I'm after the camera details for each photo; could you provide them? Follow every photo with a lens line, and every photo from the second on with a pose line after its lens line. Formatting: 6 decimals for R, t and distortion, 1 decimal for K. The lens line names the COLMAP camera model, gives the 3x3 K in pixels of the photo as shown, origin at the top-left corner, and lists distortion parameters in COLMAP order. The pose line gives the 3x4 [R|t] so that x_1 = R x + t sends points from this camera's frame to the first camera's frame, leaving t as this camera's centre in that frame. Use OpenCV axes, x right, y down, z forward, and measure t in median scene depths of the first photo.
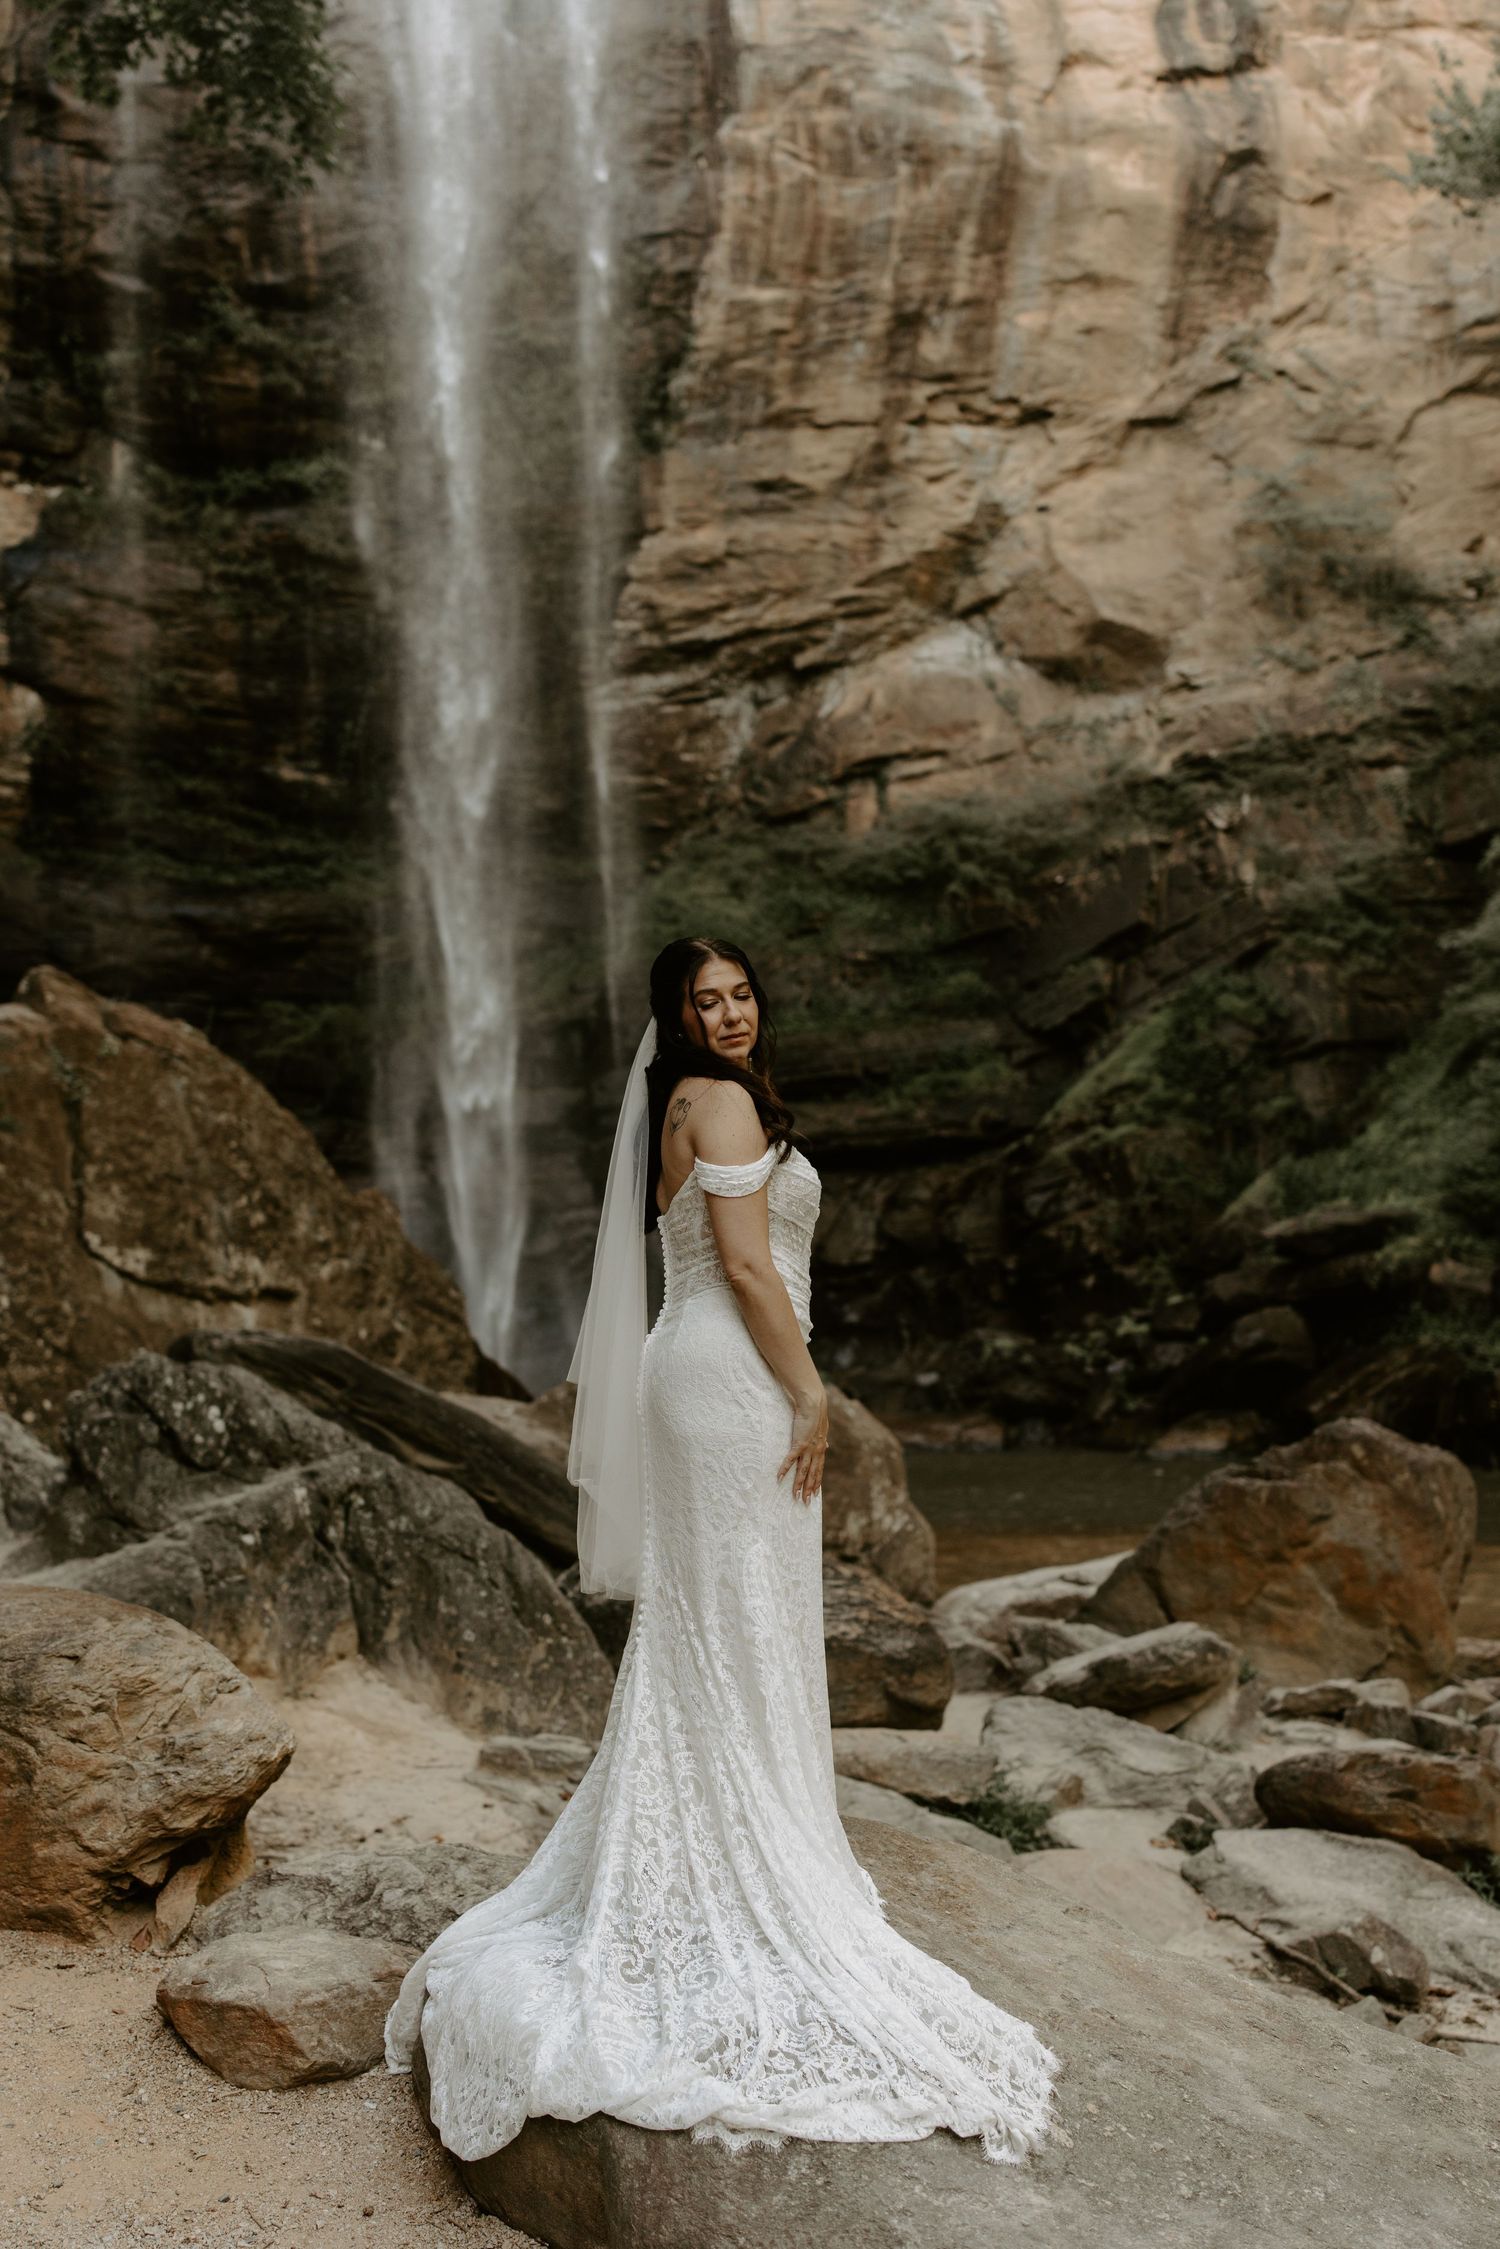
lens RADIAL K [[2110.4, 0, 743.8], [0, 2110.4, 1128.1], [0, 0, 1]] dist [-0.006637, 0.000000]
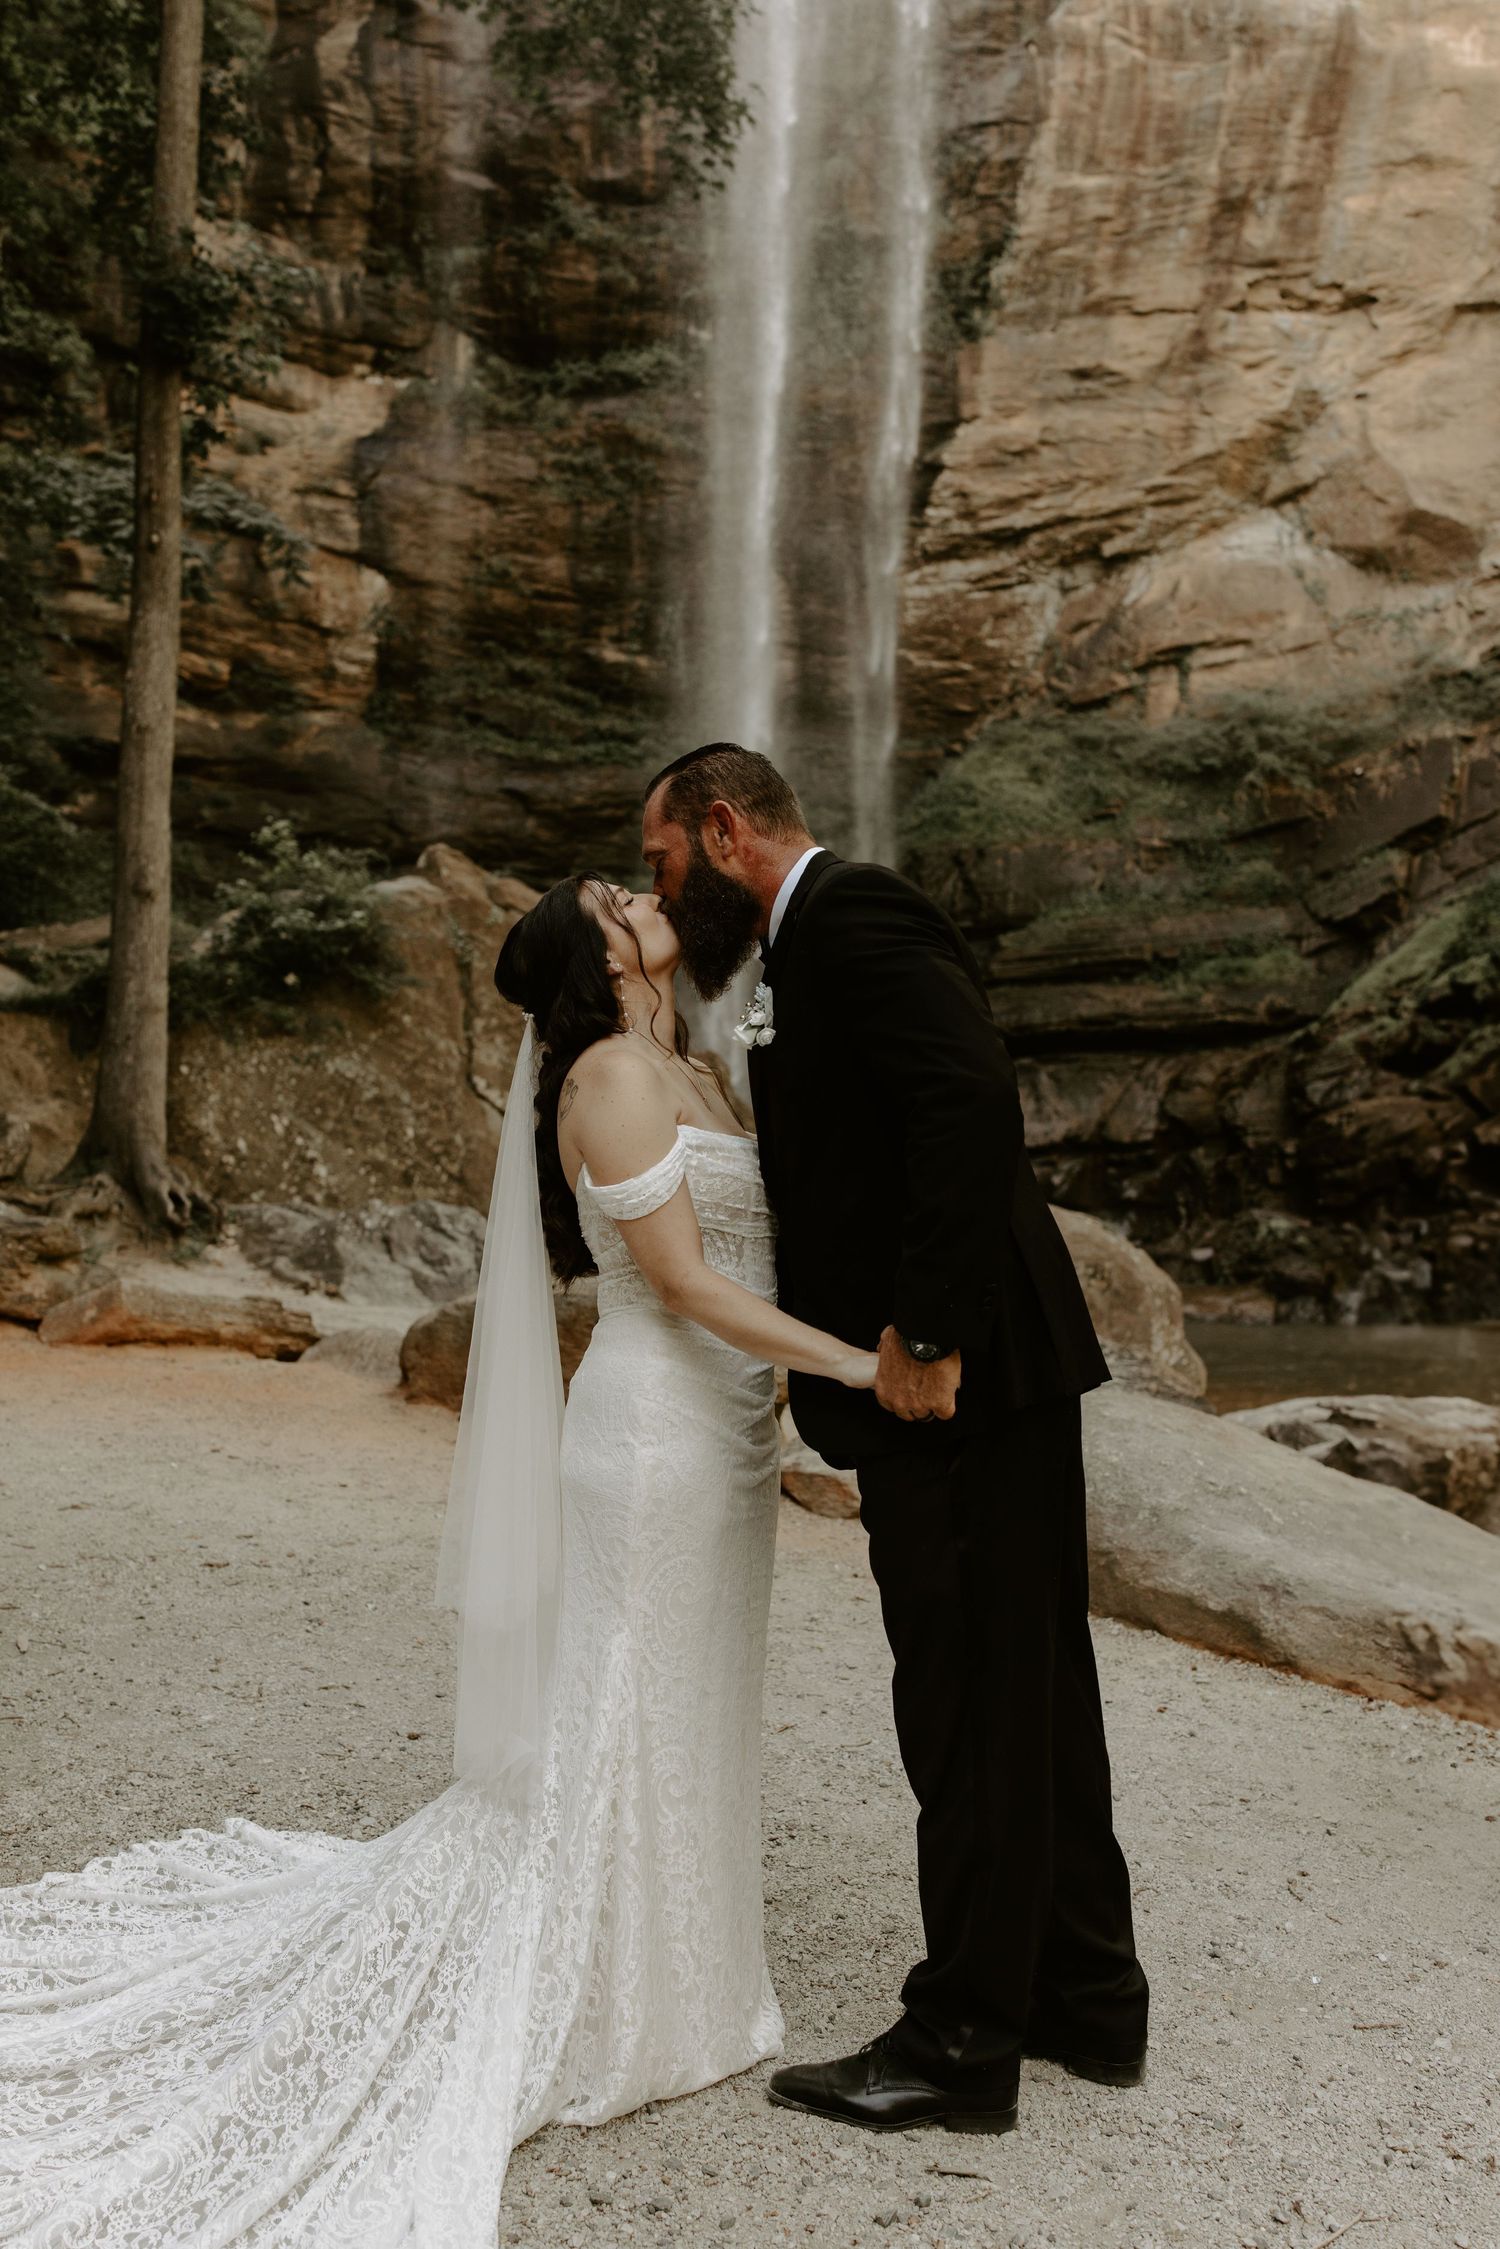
lens RADIAL K [[2110.4, 0, 749.5], [0, 2110.4, 1140.6], [0, 0, 1]] dist [-0.006637, 0.000000]
pose [[0.991178, 0.041730, -0.125793, -0.005137], [-0.033454, 0.997179, 0.067199, 0.000515], [0.128242, -0.062398, 0.989778, -0.048756]]
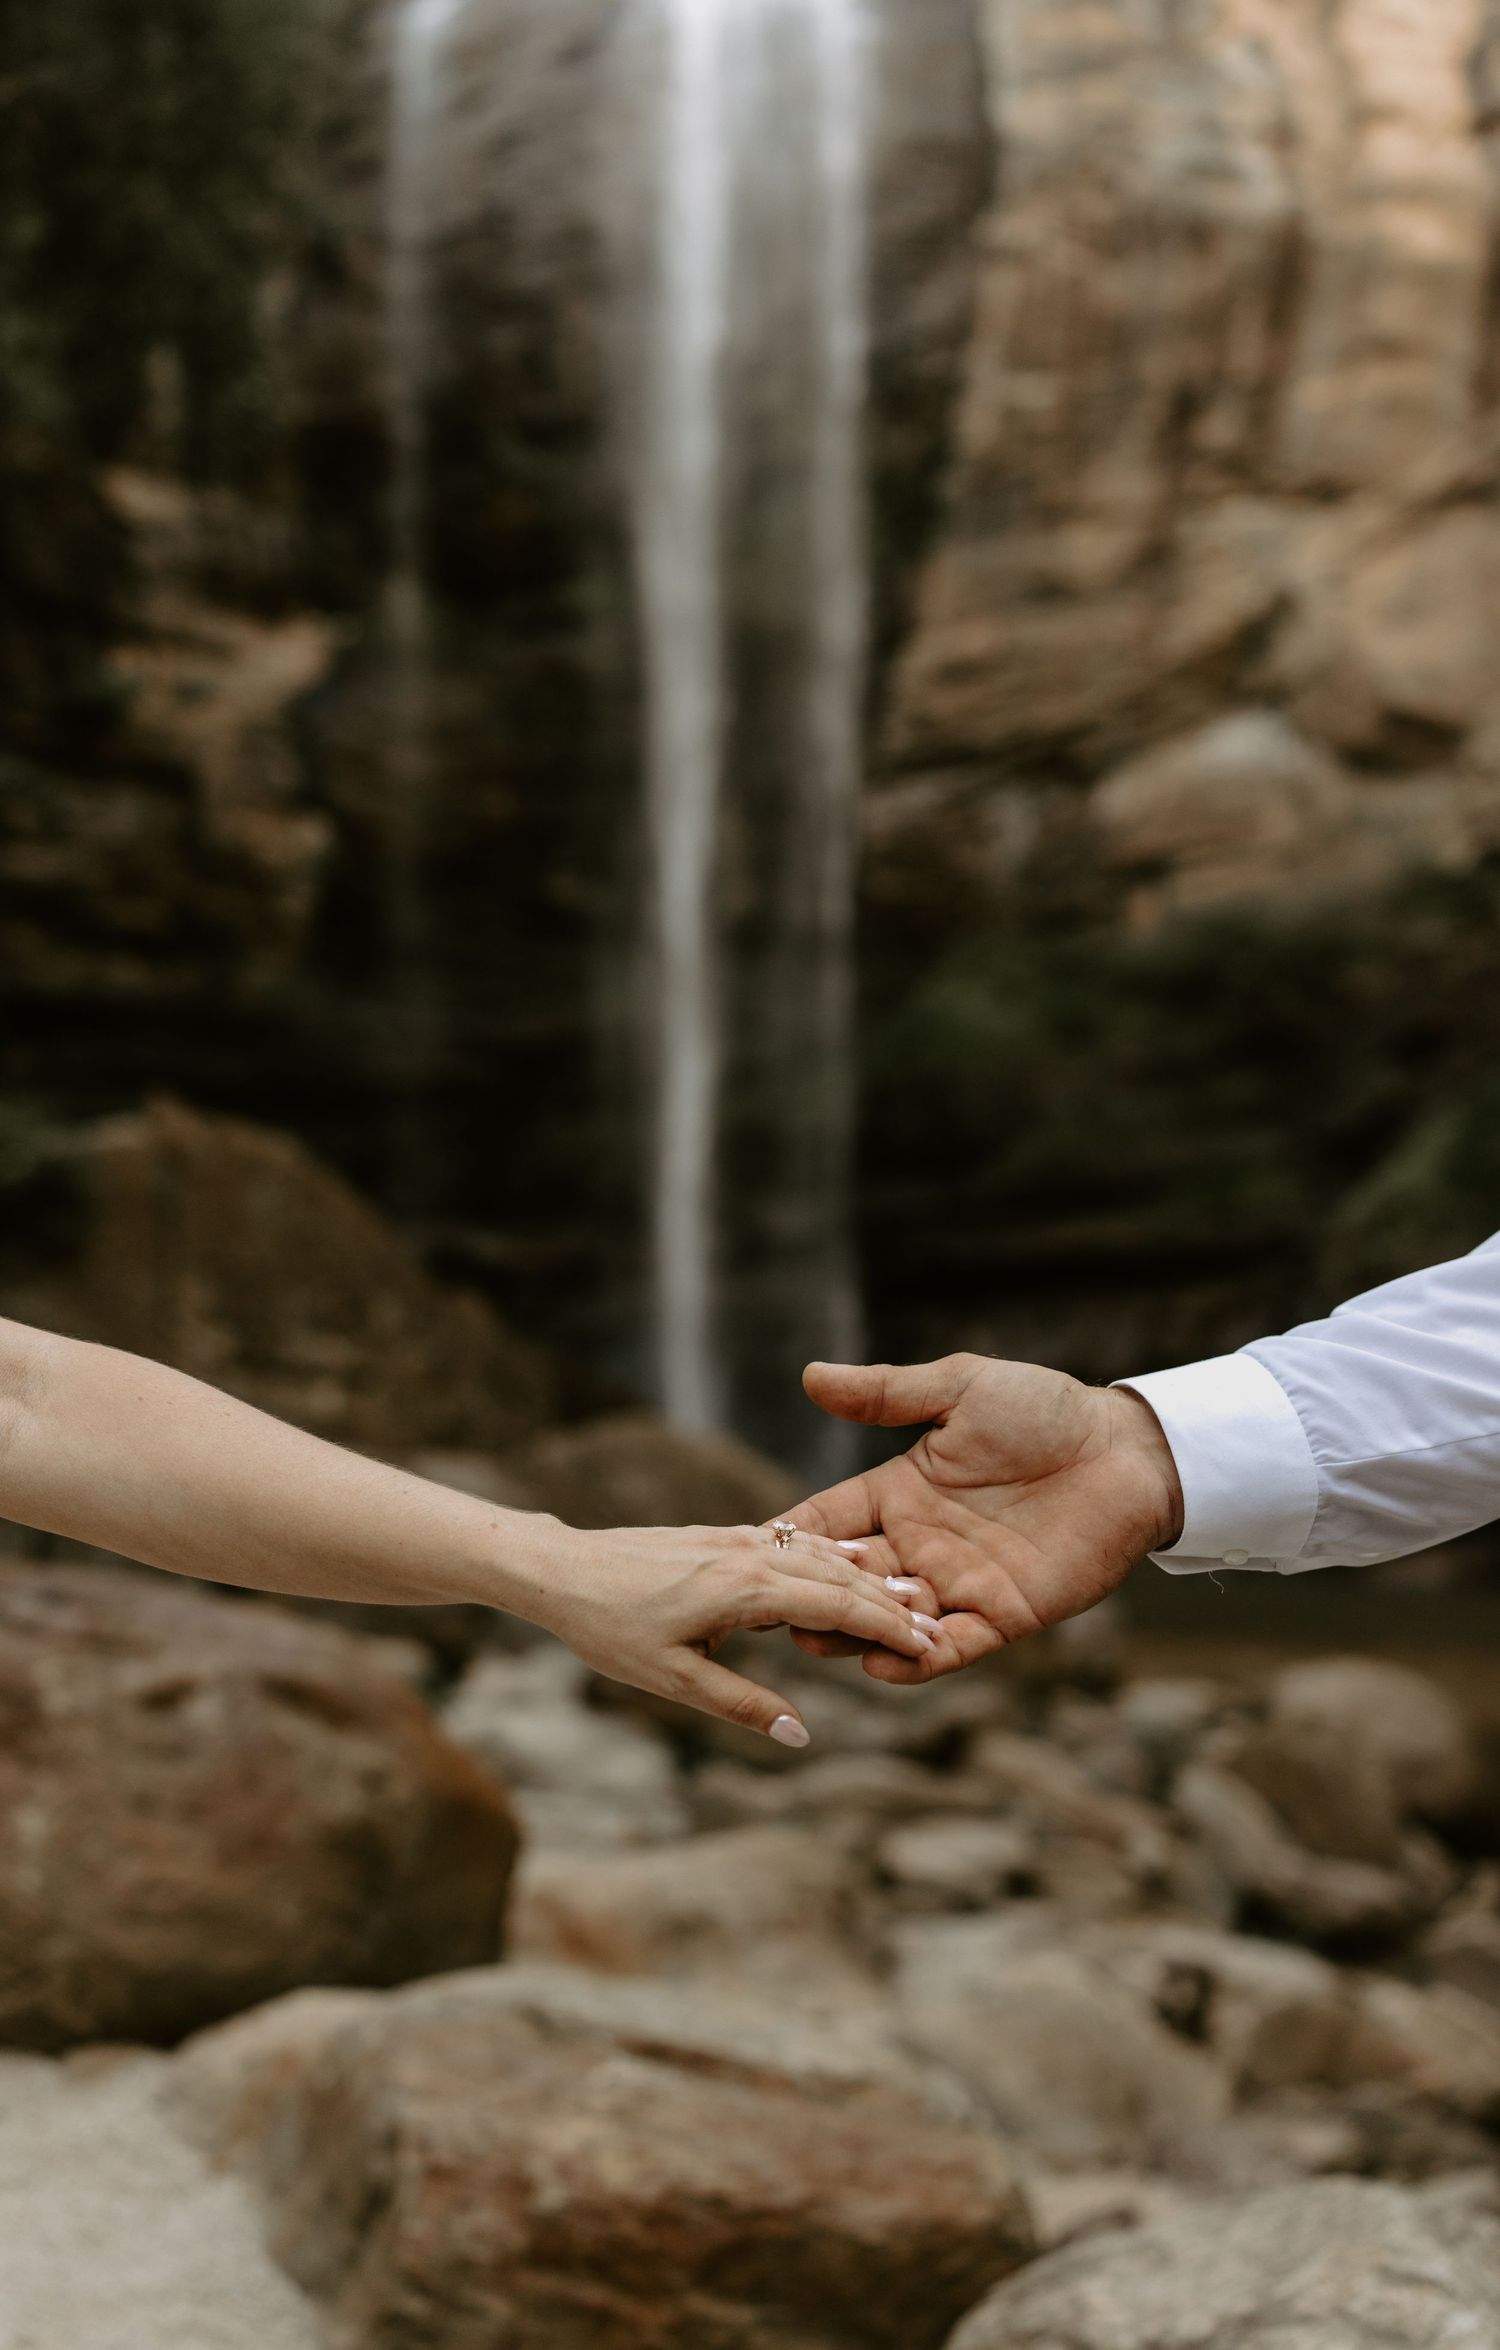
lens RADIAL K [[2307.3, 0, 718.9], [0, 2307.3, 1204.5], [0, 0, 1]] dist [0.001626, 0.000000]
pose [[0.977212, 0.002974, -0.212245, 0.095664], [-0.006672, 0.999838, -0.016713, 0.001855], [0.212161, 0.017748, 0.977074, -0.072048]]
